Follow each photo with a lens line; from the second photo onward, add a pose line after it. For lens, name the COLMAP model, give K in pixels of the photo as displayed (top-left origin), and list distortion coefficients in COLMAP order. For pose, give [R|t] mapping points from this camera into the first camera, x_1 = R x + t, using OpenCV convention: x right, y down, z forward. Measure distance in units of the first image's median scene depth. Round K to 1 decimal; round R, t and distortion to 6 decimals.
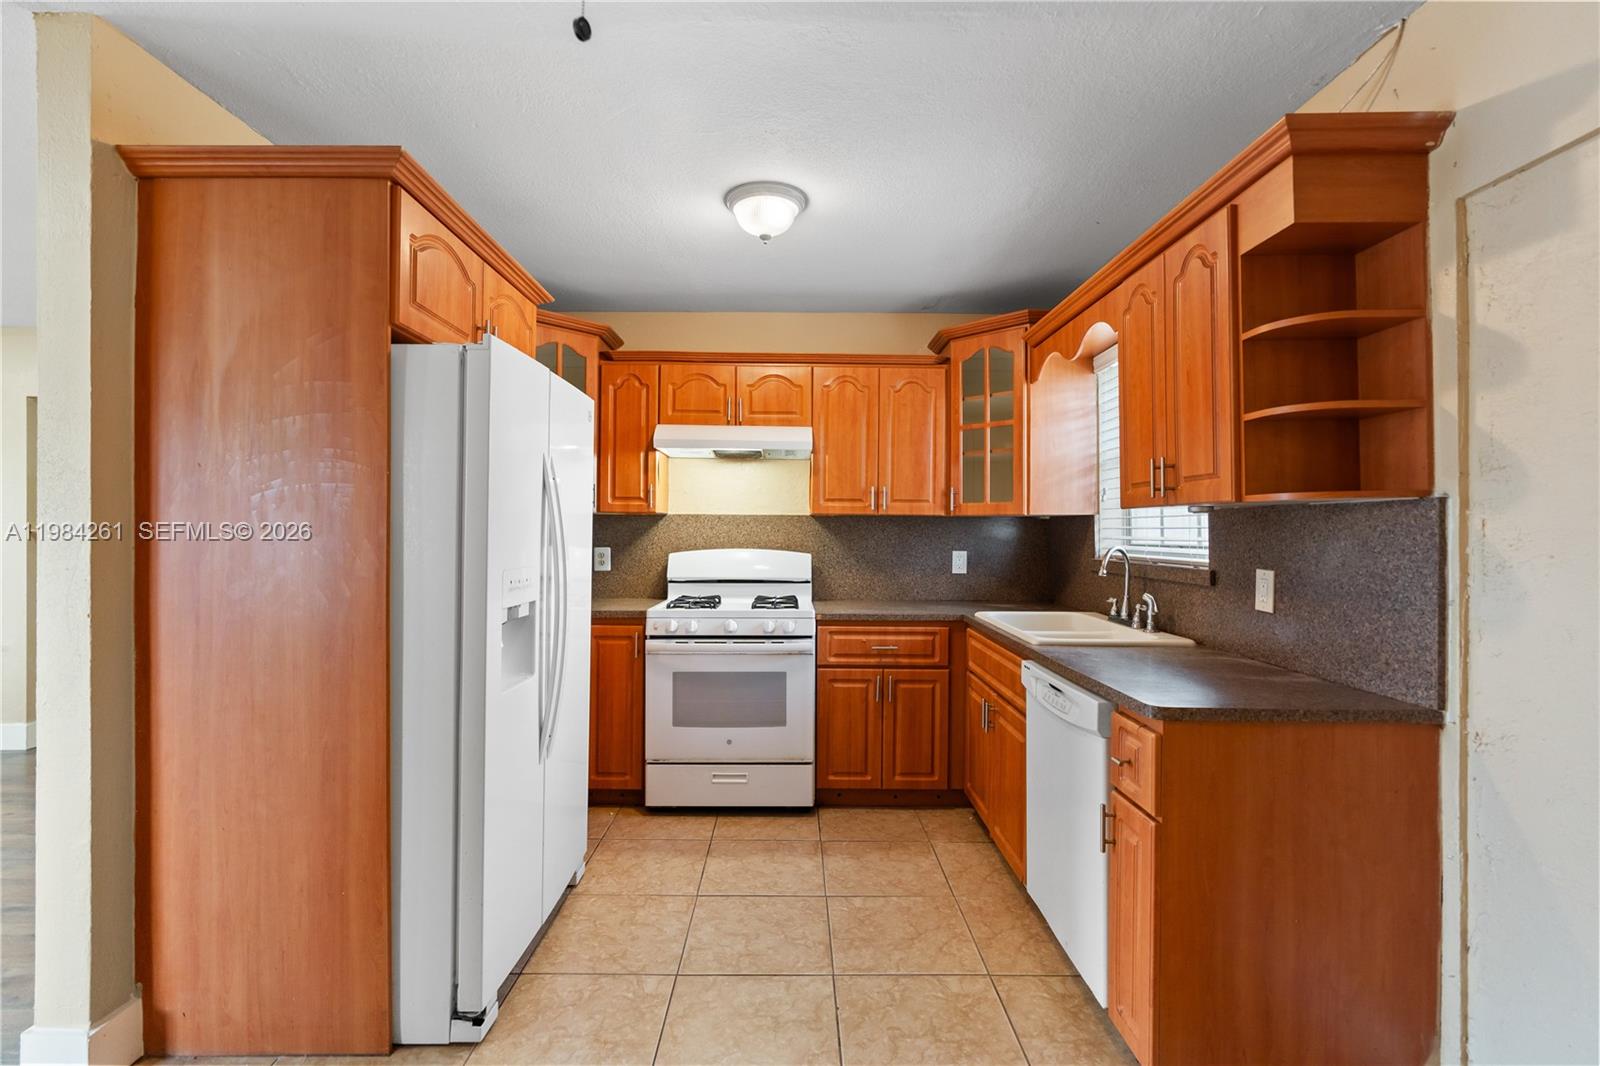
lens RADIAL K [[719.3, 0, 802.1], [0, 719.3, 526.7], [0, 0, 1]] dist [-0.003811, 0.000228]
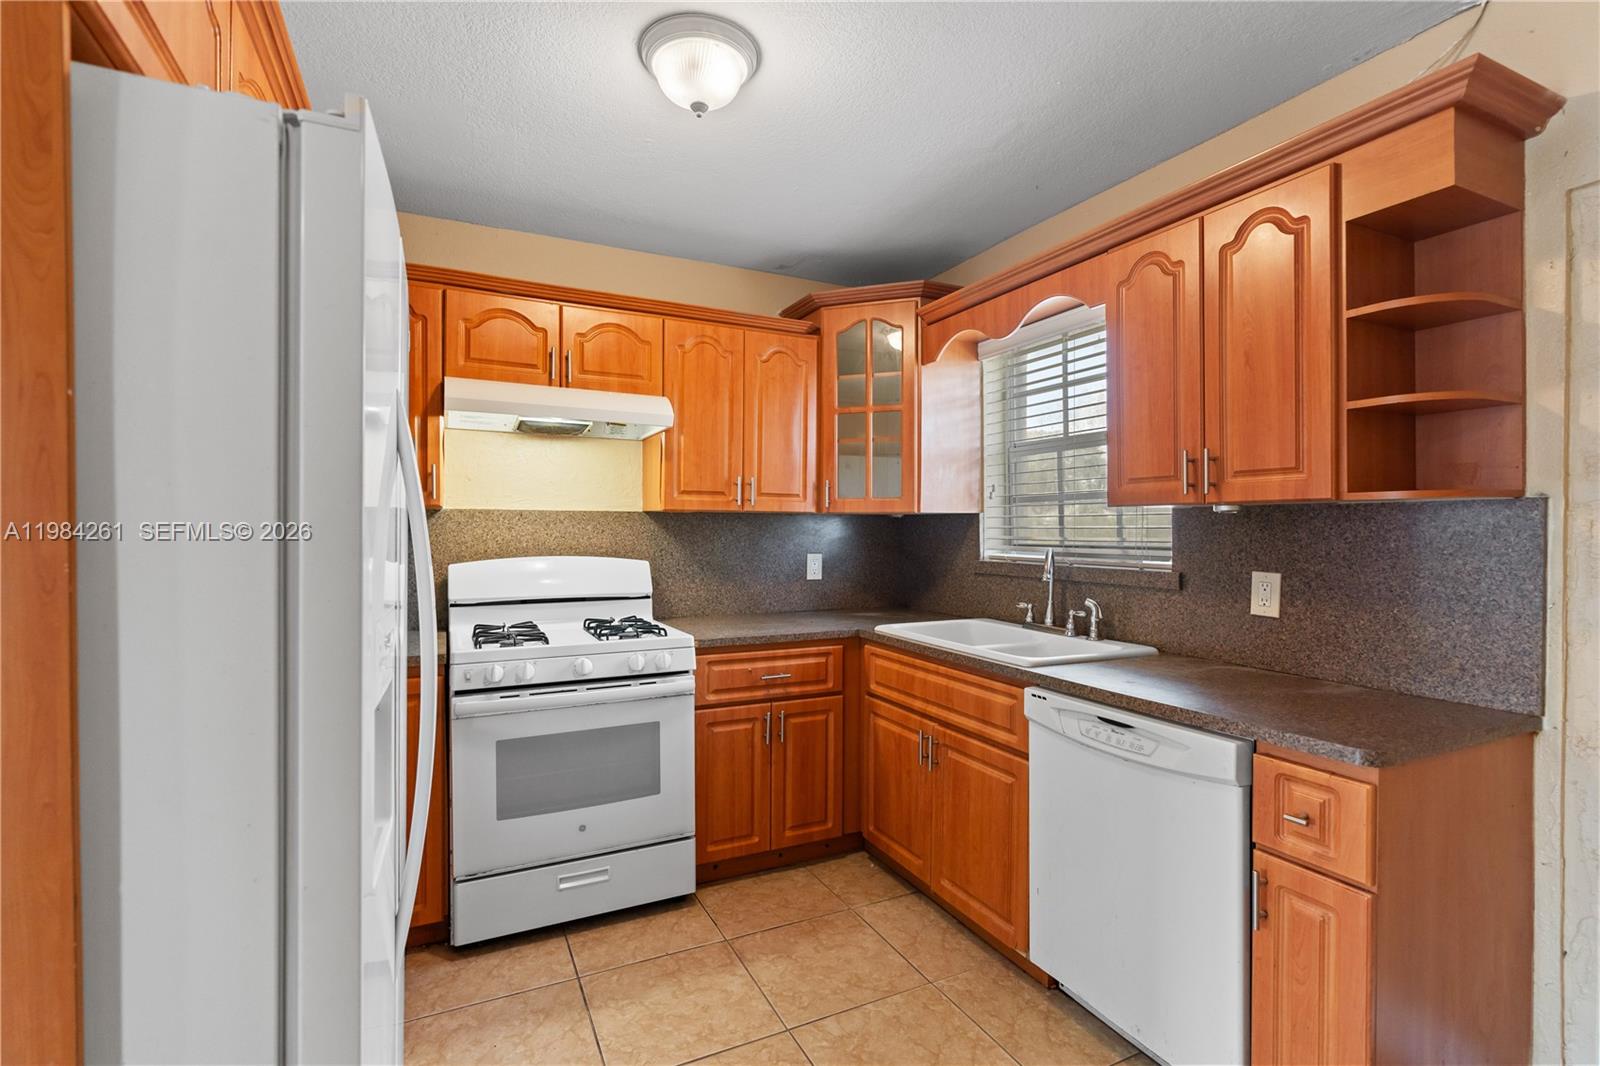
lens RADIAL K [[722.1, 0, 798.1], [0, 722.1, 535.9], [0, 0, 1]] dist [-0.004657, 0.000363]
pose [[0.904509, -0.007869, 0.426382, -0.210157], [0.000856, 0.999861, 0.016637, -0.002890], [-0.426453, -0.014684, 0.904390, 0.263440]]
